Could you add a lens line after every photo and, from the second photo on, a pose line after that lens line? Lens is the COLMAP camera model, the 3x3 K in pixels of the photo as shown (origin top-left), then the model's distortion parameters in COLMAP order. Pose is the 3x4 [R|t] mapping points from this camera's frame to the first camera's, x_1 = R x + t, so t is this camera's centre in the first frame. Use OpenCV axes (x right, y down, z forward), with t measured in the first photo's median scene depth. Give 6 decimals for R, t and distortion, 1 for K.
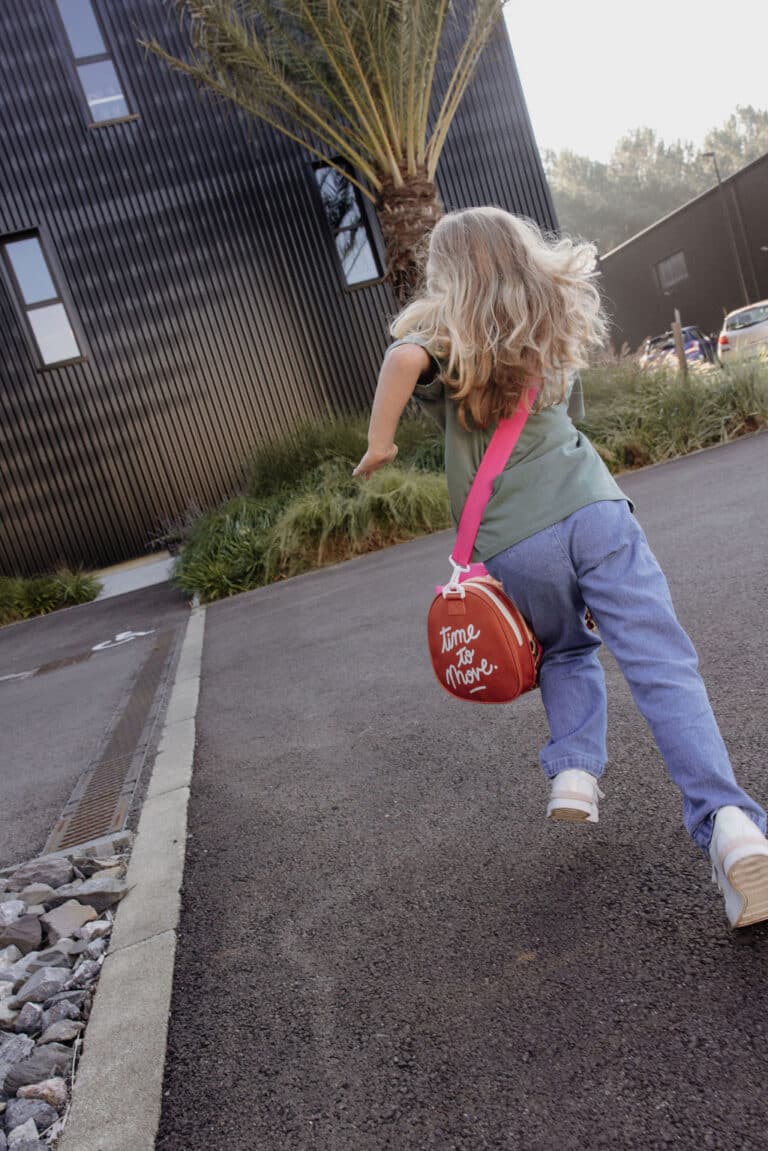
lens RADIAL K [[951.1, 0, 407.5], [0, 951.1, 582.2], [0, 0, 1]] dist [0.051471, -0.011008]
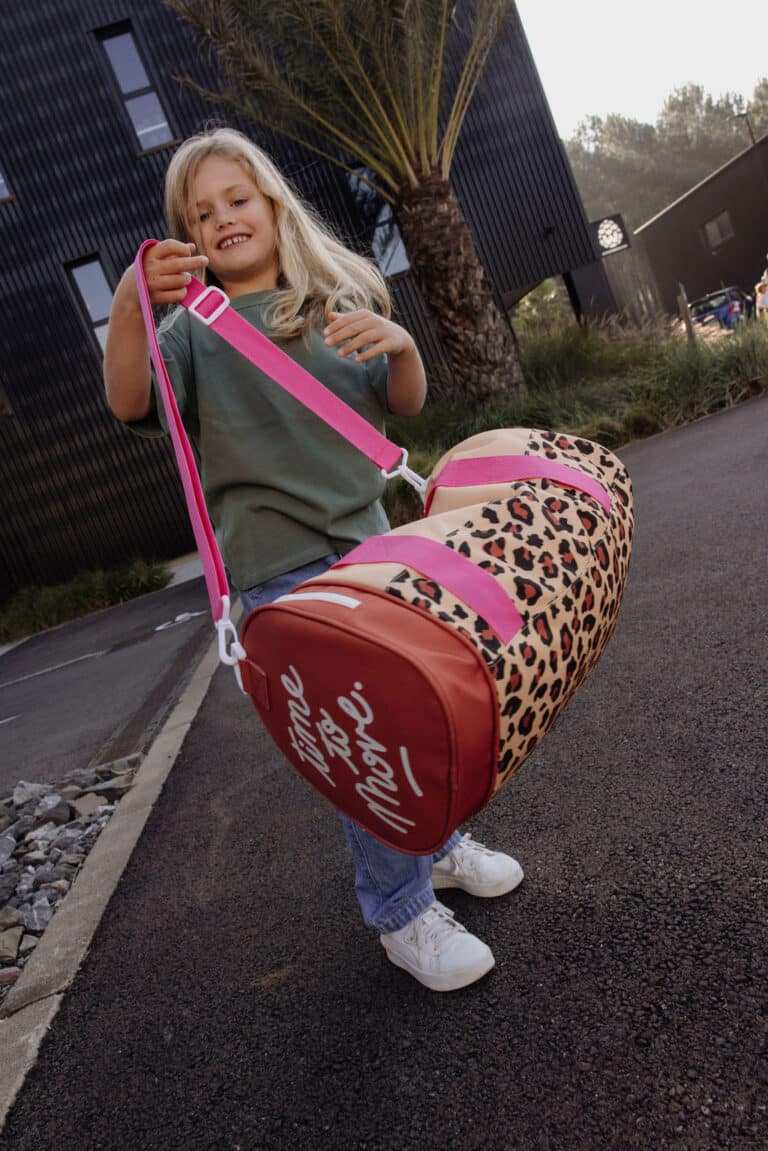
lens RADIAL K [[930.2, 0, 394.3], [0, 930.2, 588.9], [0, 0, 1]] dist [0.008319, 0.002637]
pose [[0.994320, -0.052021, -0.092850, 0.224287], [0.055127, 0.997992, 0.031196, 0.008409], [0.091041, -0.036137, 0.995191, -0.300032]]
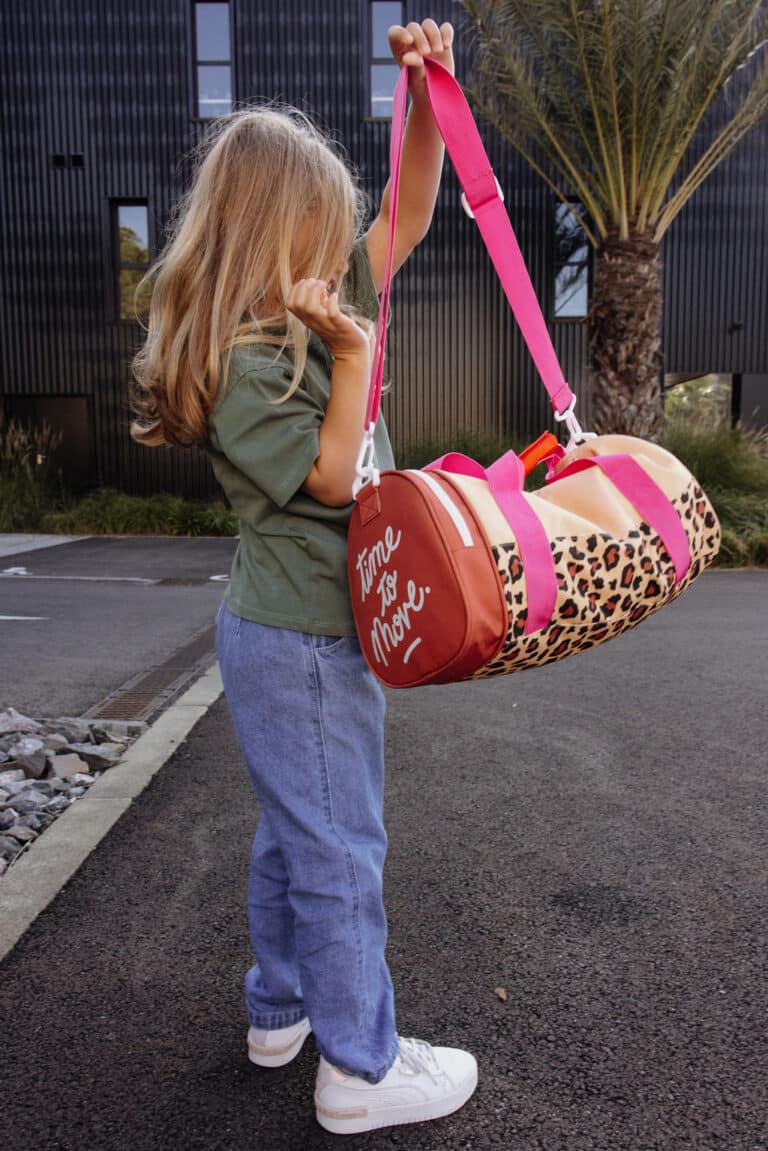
lens RADIAL K [[939.5, 0, 384.0], [0, 939.5, 575.5], [0, 0, 1]] dist [0.018619, 0.001664]
pose [[0.939607, 0.297444, -0.169308, 0.156440], [-0.299604, 0.953972, 0.013249, -0.026947], [0.165456, 0.038276, 0.985474, -0.144048]]
